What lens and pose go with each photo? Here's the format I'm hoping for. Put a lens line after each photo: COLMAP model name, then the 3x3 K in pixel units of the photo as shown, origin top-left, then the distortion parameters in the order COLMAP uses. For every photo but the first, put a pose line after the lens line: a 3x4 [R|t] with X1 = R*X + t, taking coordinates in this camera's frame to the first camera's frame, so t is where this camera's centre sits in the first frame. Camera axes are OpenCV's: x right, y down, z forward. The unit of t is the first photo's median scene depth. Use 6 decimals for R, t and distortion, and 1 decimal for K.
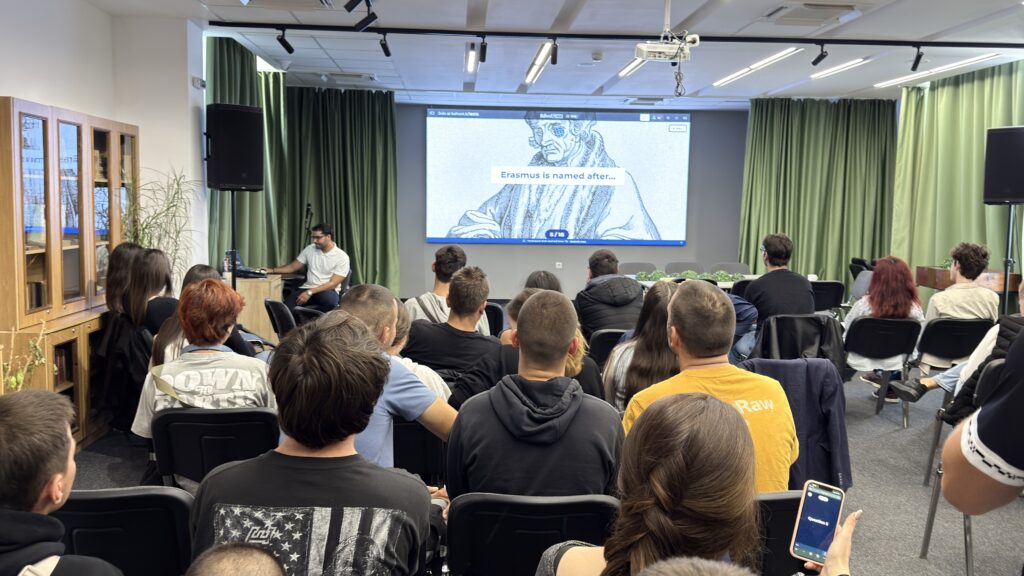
lens RADIAL K [[888.9, 0, 512.0], [0, 888.9, 288.0], [0, 0, 1]] dist [0.199993, -0.282497]
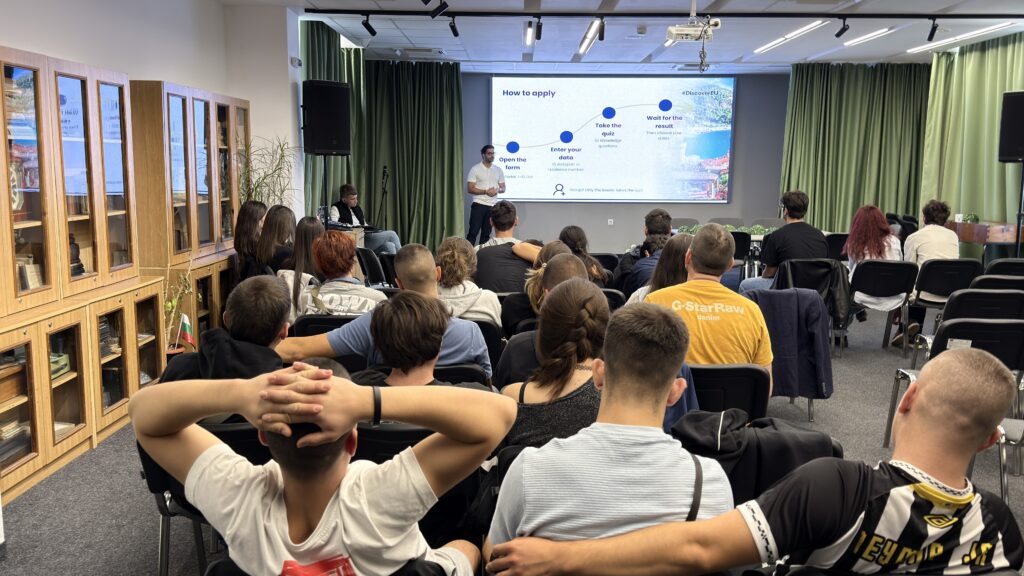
lens RADIAL K [[888.9, 0, 512.0], [0, 888.9, 288.0], [0, 0, 1]] dist [0.199993, -0.282497]
pose [[0.997600, 0.004954, -0.069066, 0.013203], [-0.001989, 0.999076, 0.042941, 0.012964], [0.069214, -0.042701, 0.996688, -0.140280]]
